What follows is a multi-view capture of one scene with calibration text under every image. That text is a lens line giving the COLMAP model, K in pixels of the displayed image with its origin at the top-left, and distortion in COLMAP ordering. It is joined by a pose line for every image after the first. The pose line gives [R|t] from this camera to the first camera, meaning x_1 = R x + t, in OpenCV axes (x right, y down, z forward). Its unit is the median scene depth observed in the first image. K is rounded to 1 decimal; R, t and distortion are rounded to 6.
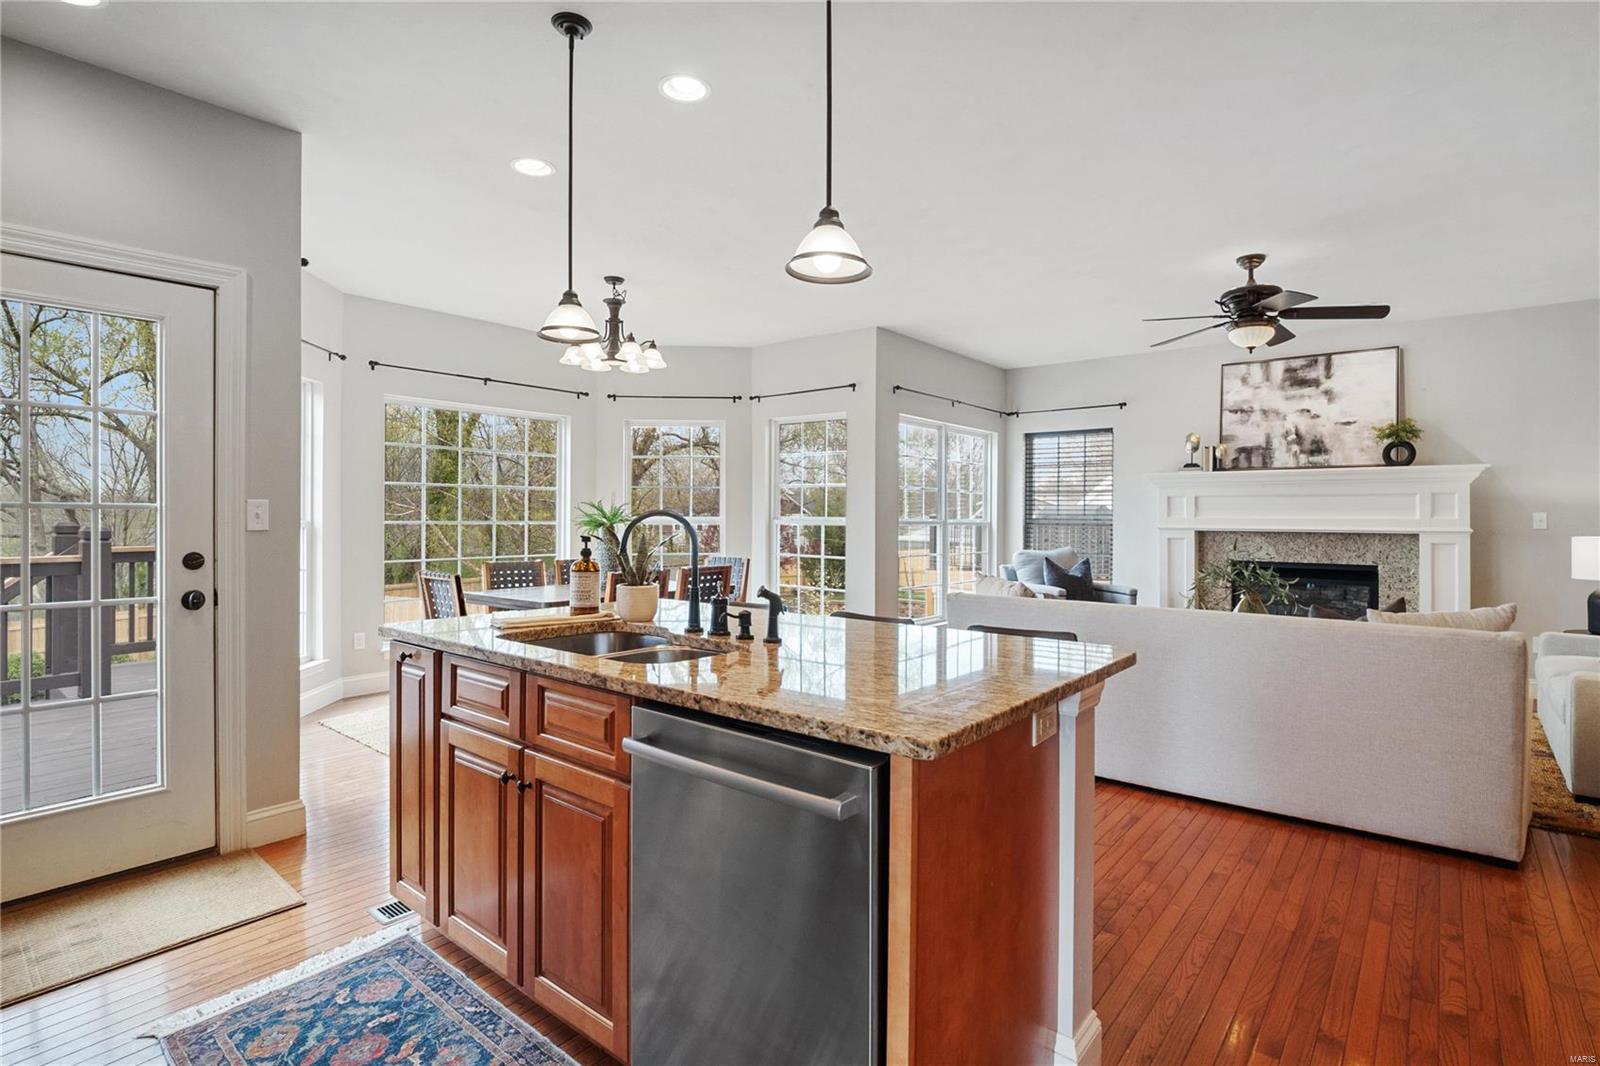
lens RADIAL K [[779.8, 0, 805.9], [0, 779.8, 511.5], [0, 0, 1]] dist [0.000276, 0.000344]
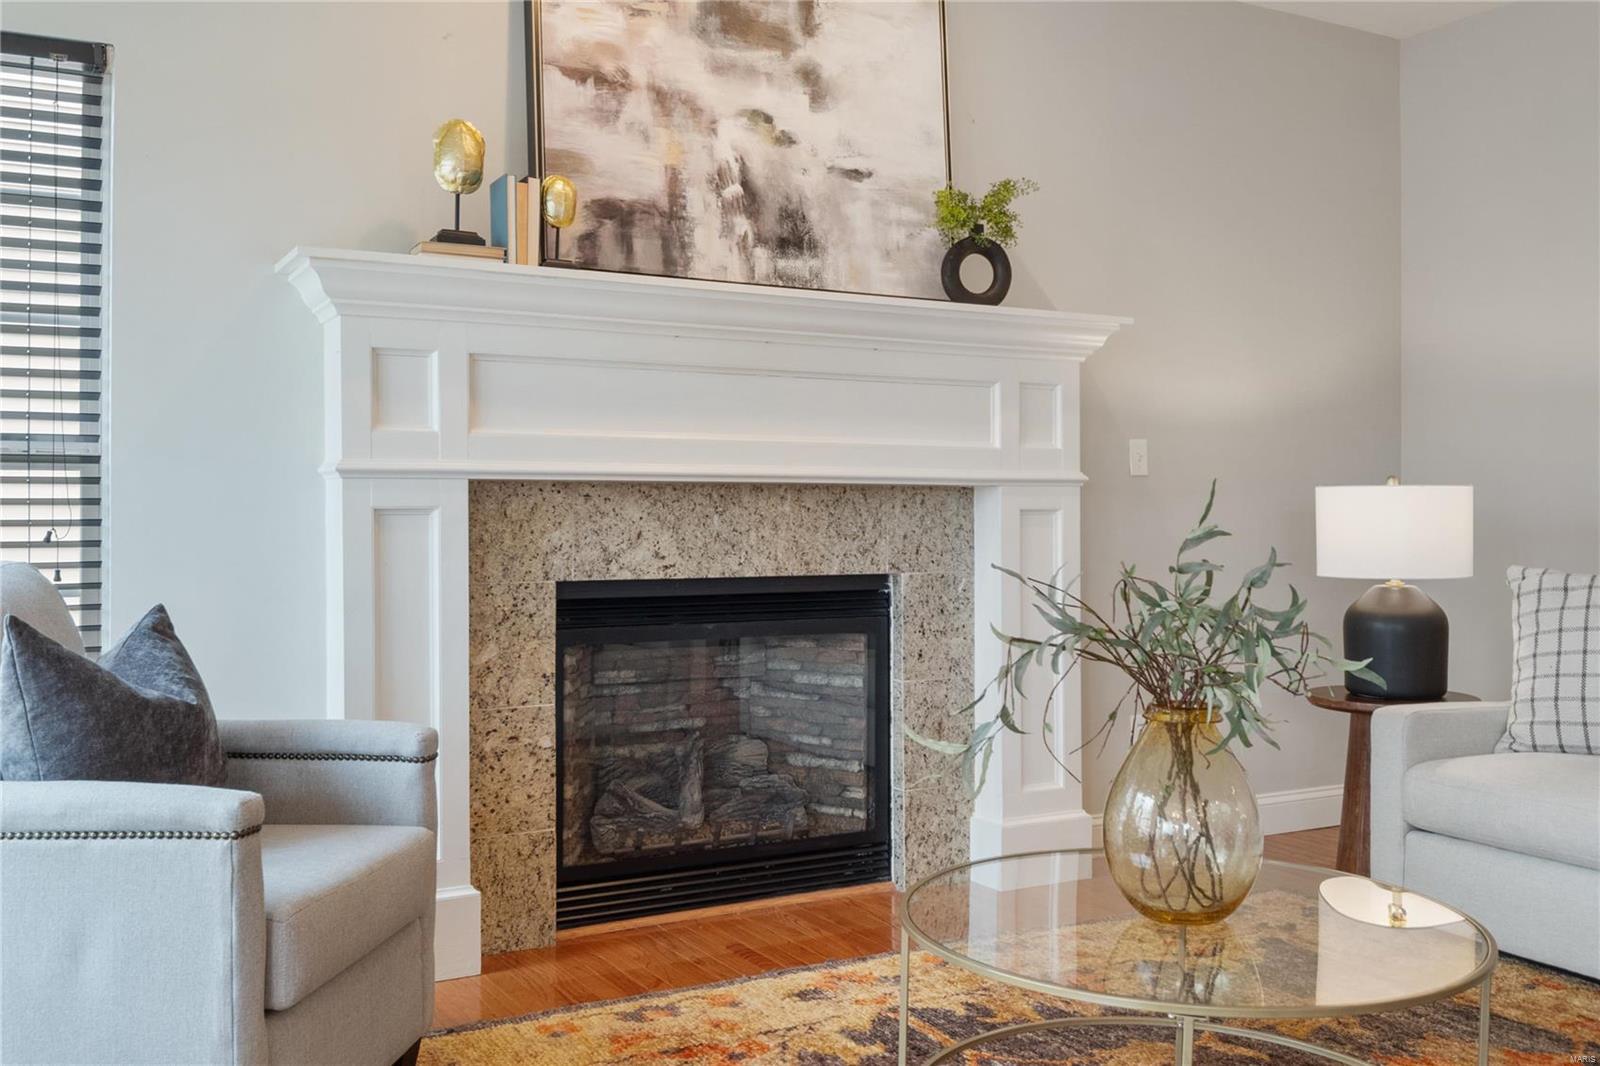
lens RADIAL K [[1436.6, 0, 800.0], [0, 1436.6, 533.0], [0, 0, 1]] dist [0.032180, -0.004983]
pose [[0.372636, -0.010520, 0.927918, 0.077194], [-0.001781, 0.999926, 0.012052, 0.039502], [-0.927976, -0.006144, 0.372590, 0.748448]]
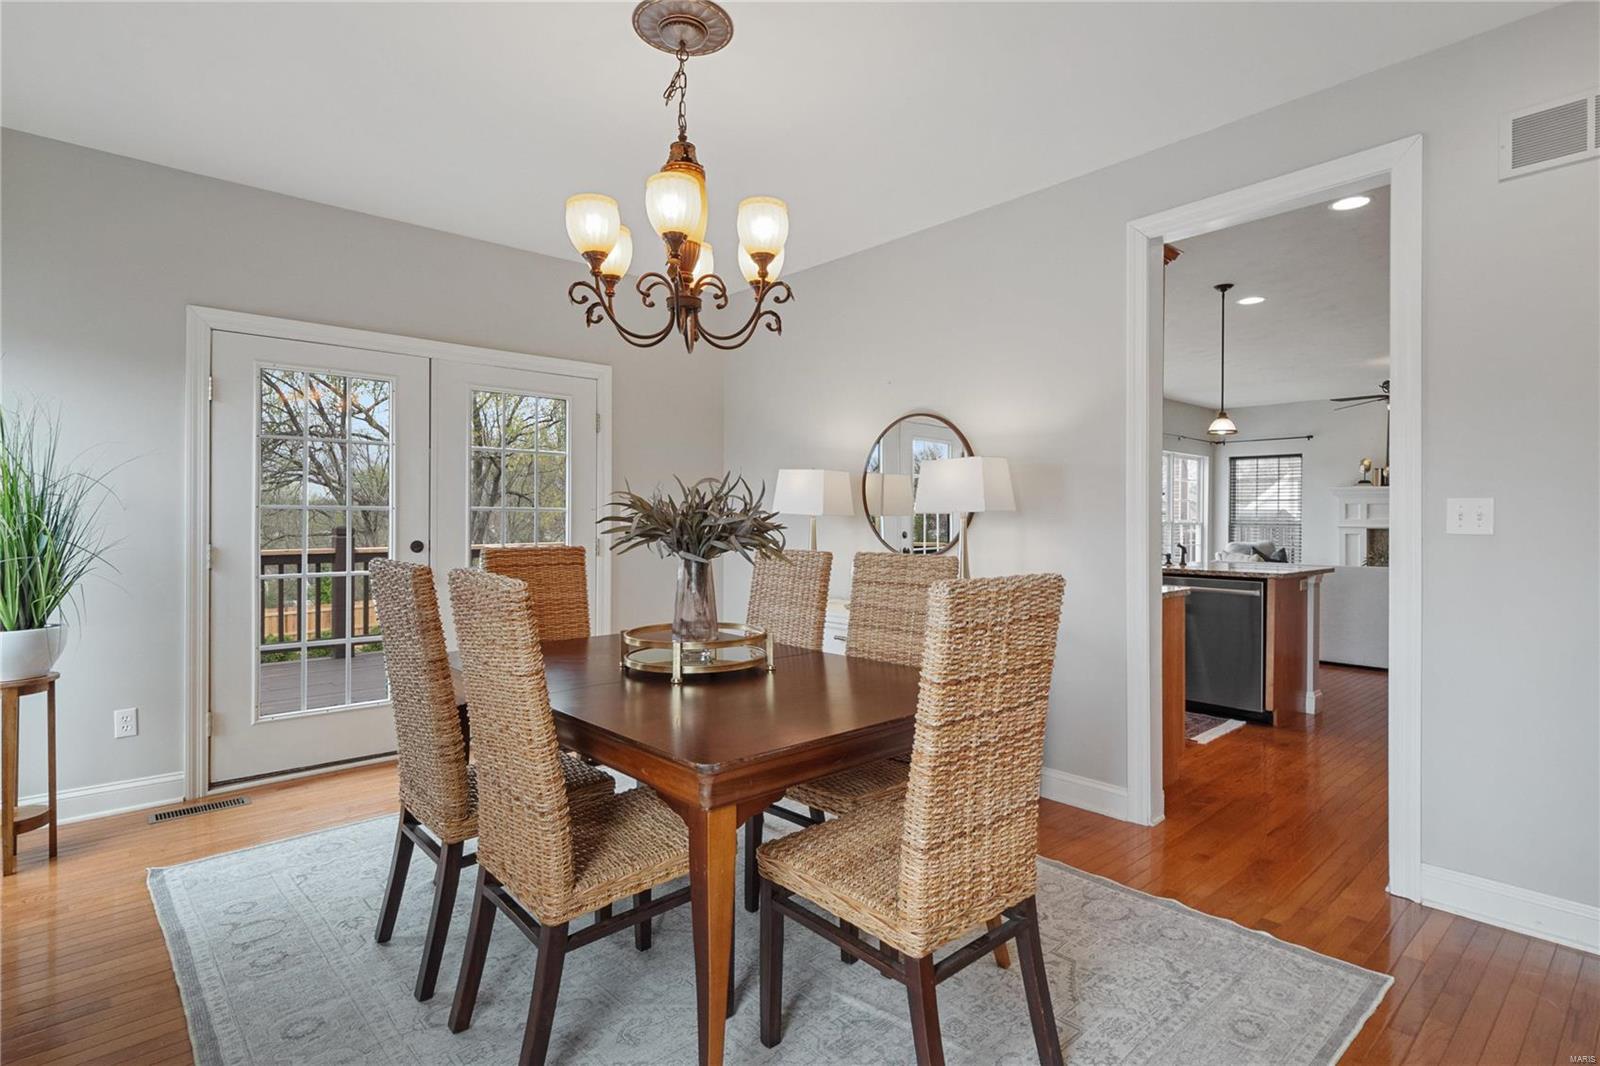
lens RADIAL K [[817.8, 0, 801.9], [0, 817.8, 522.6], [0, 0, 1]] dist [0.002363, 0.000419]
pose [[0.988881, 0.001646, -0.148699, -0.298104], [-0.000325, 0.999960, 0.008905, 0.001117], [0.148707, -0.008758, 0.988842, -0.631252]]
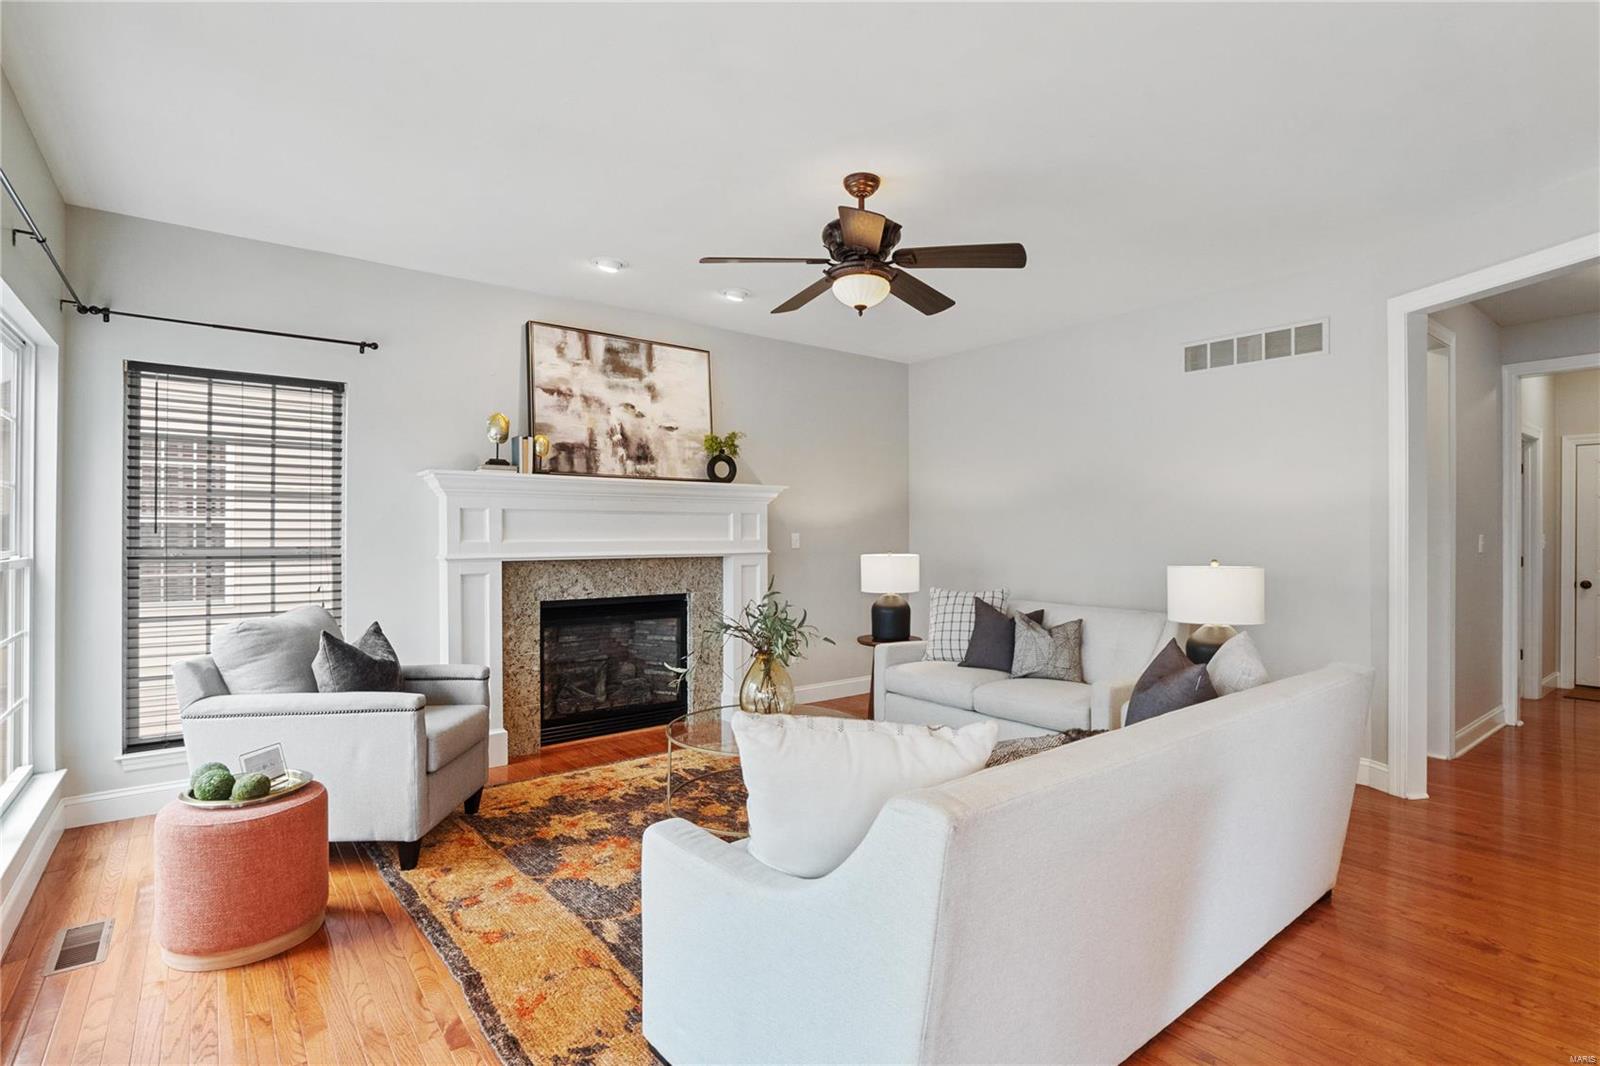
lens RADIAL K [[772.2, 0, 816.0], [0, 772.2, 536.2], [0, 0, 1]] dist [0.001100, 0.000564]
pose [[0.218855, -0.006826, 0.975734, -0.089390], [-0.002258, 0.999969, 0.007502, -0.002247], [-0.975755, -0.003845, 0.218833, 0.633758]]
